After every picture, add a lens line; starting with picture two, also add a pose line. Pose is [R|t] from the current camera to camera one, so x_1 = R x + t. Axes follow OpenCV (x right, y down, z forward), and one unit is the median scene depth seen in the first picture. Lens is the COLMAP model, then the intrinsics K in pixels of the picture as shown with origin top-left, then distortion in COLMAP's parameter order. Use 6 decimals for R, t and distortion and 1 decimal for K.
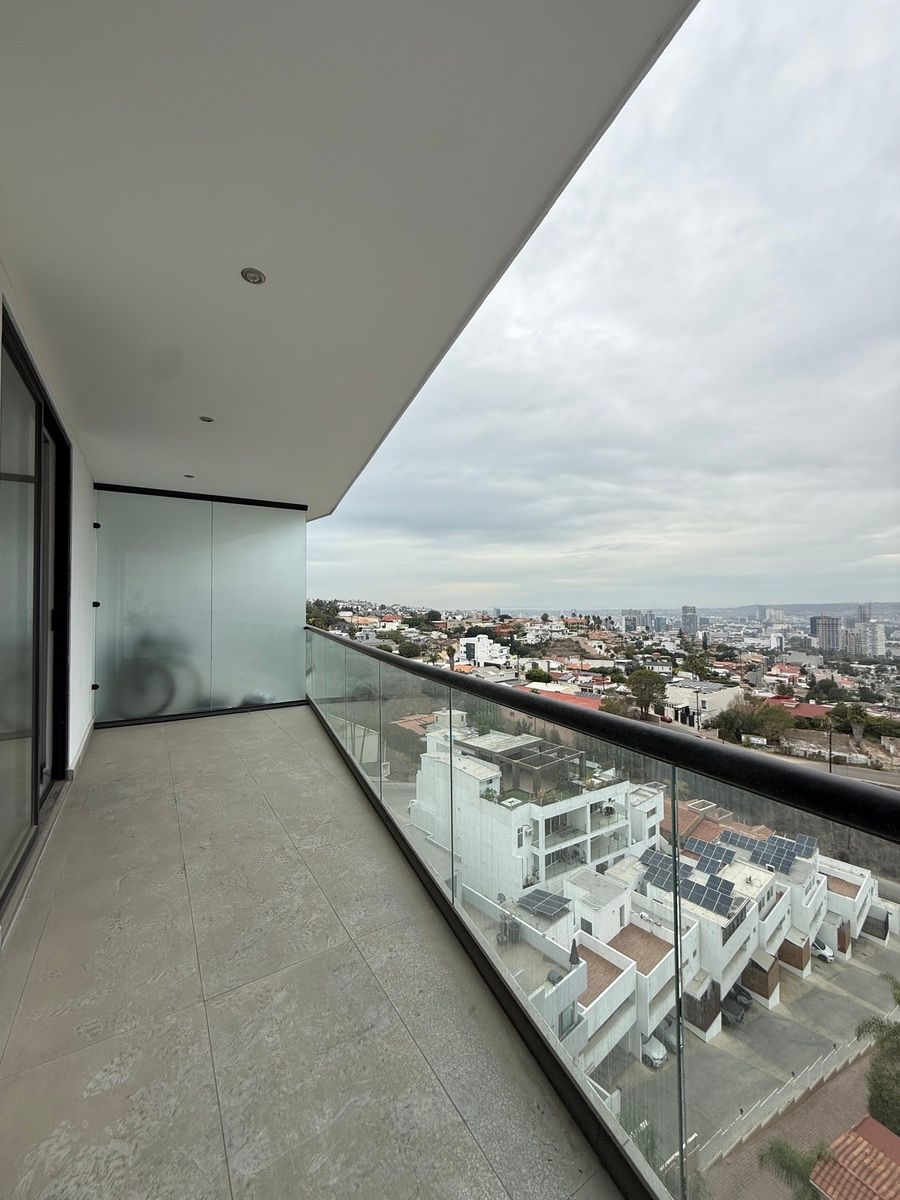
lens RADIAL K [[479.7, 0, 452.4], [0, 479.7, 599.0], [0, 0, 1]] dist [-0.001131, -0.000058]
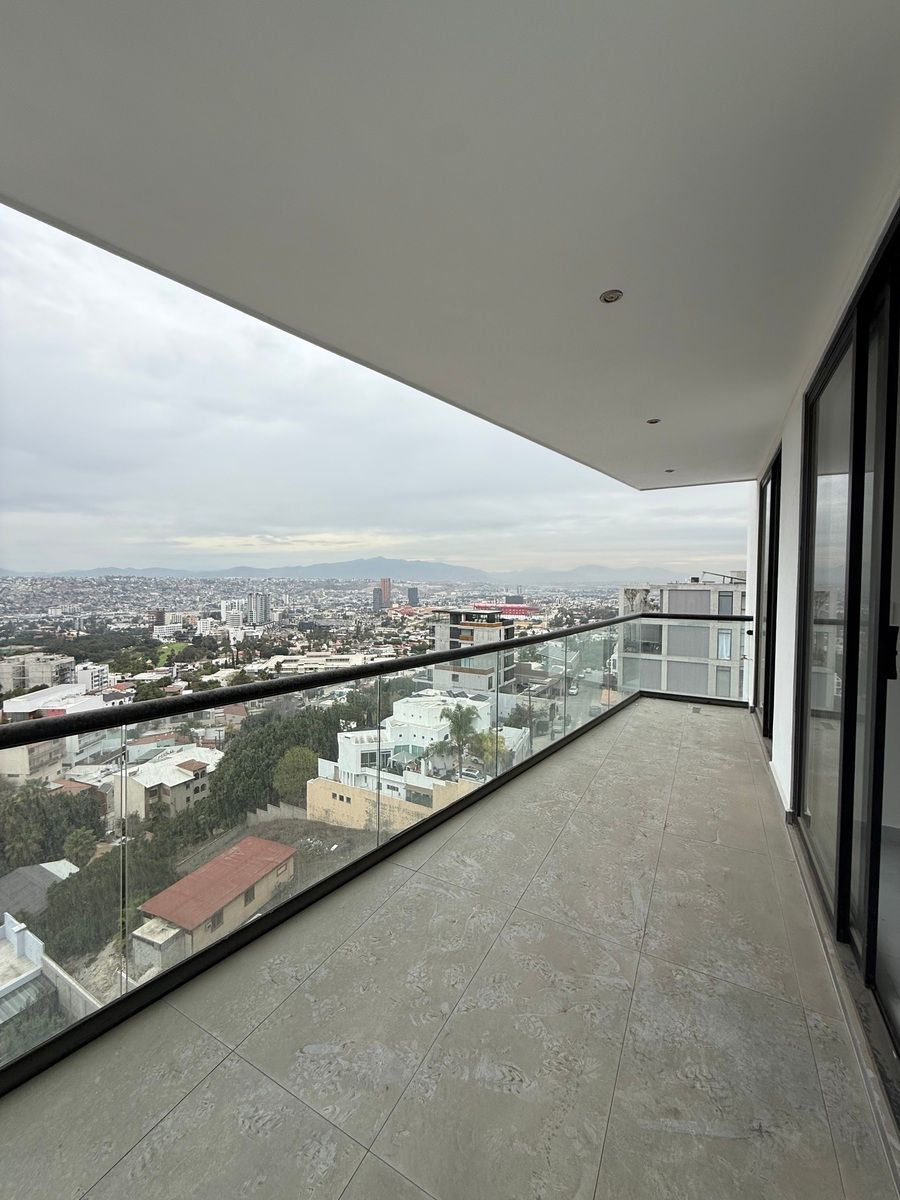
lens RADIAL K [[479.7, 0, 452.4], [0, 479.7, 599.0], [0, 0, 1]] dist [-0.001131, -0.000058]
pose [[-0.487919, -0.029884, 0.872377, -1.106577], [-0.010356, 0.999542, 0.028448, -0.021510], [-0.872827, 0.004846, -0.488005, 1.706324]]
